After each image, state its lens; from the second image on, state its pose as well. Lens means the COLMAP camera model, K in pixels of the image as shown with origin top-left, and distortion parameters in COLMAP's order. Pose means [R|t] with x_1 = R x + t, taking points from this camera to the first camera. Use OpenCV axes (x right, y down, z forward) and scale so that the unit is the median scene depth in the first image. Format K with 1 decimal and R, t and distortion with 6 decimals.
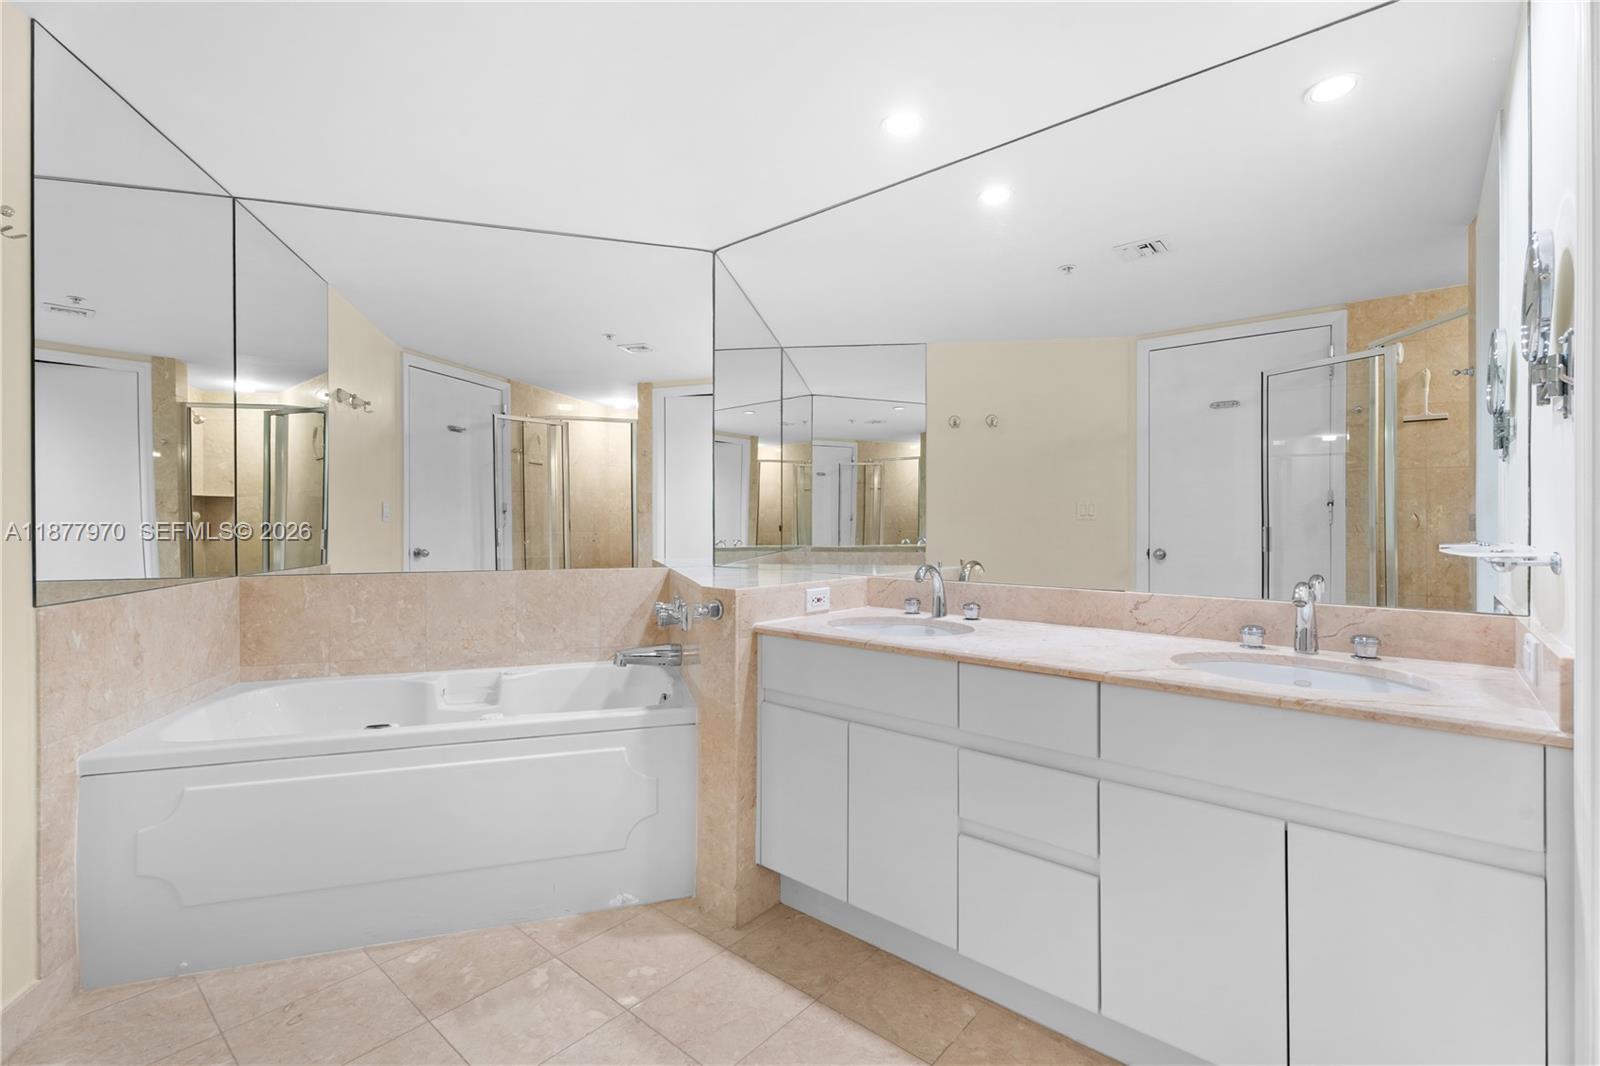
lens RADIAL K [[734.1, 0, 798.1], [0, 734.1, 525.1], [0, 0, 1]] dist [-0.000469, -0.000096]
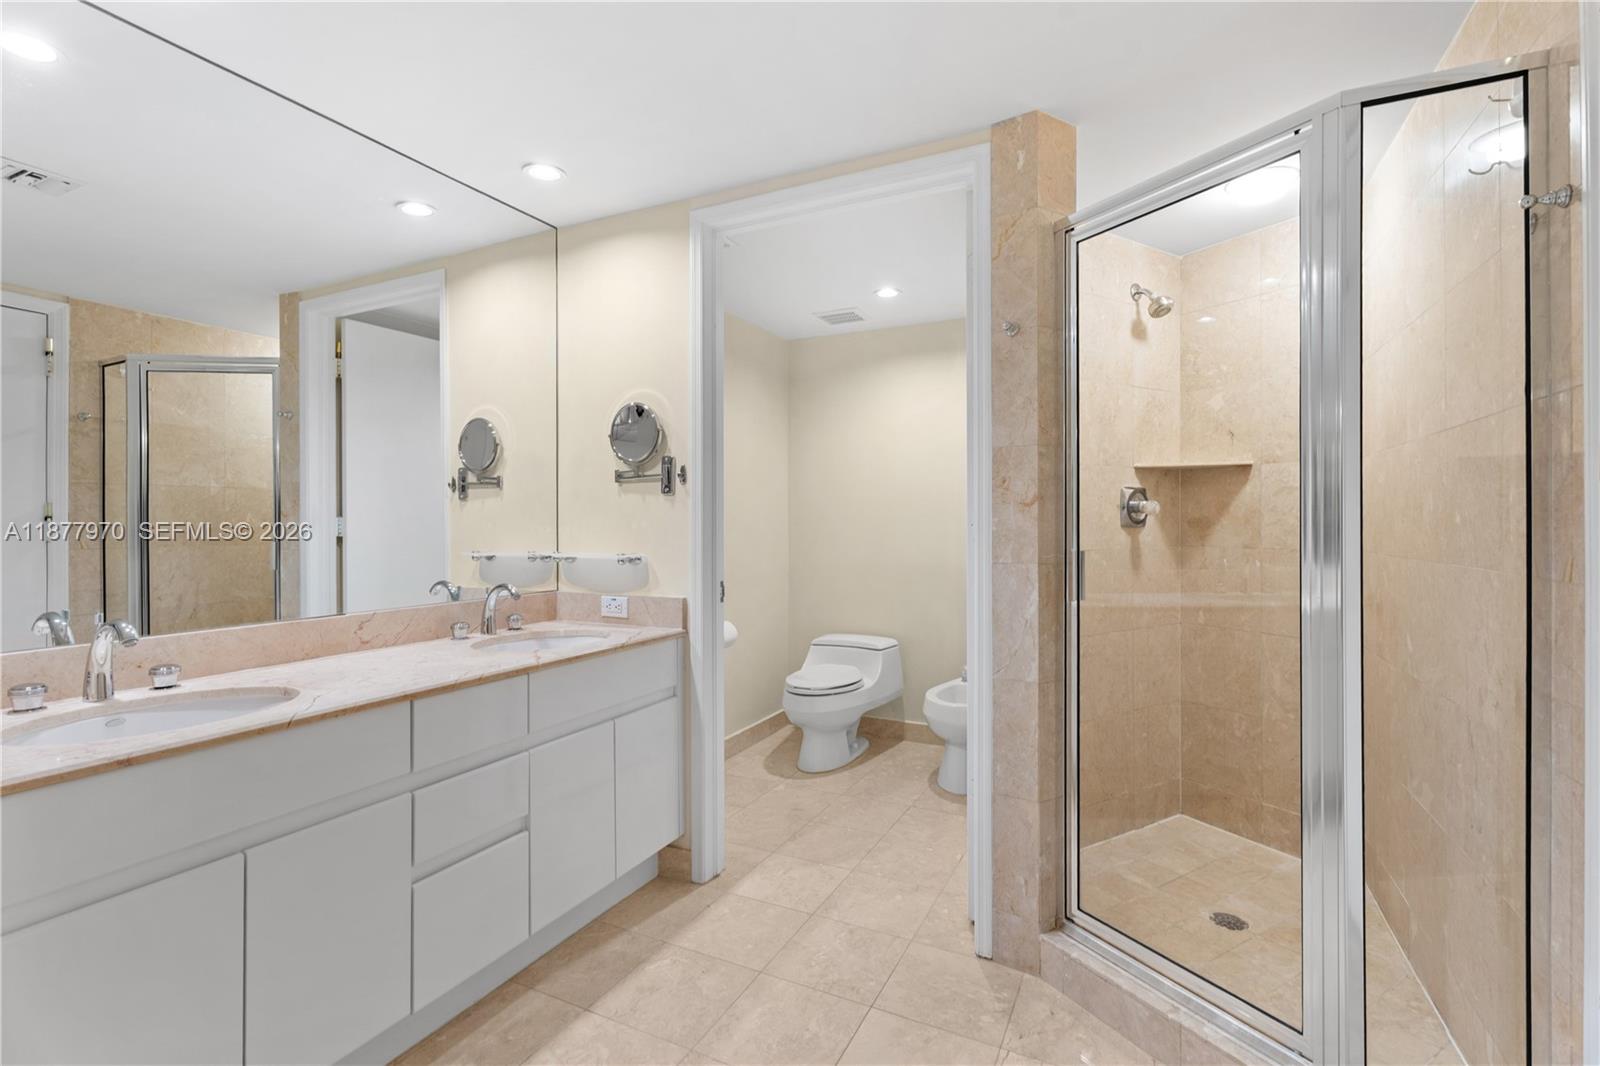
lens RADIAL K [[734.1, 0, 799.0], [0, 734.1, 527.4], [0, 0, 1]] dist [-0.000469, -0.000096]
pose [[-0.263580, -0.001760, 0.964636, -0.669986], [0.009965, 0.999940, 0.004547, -0.023629], [-0.964586, 0.010811, -0.263546, 0.683715]]
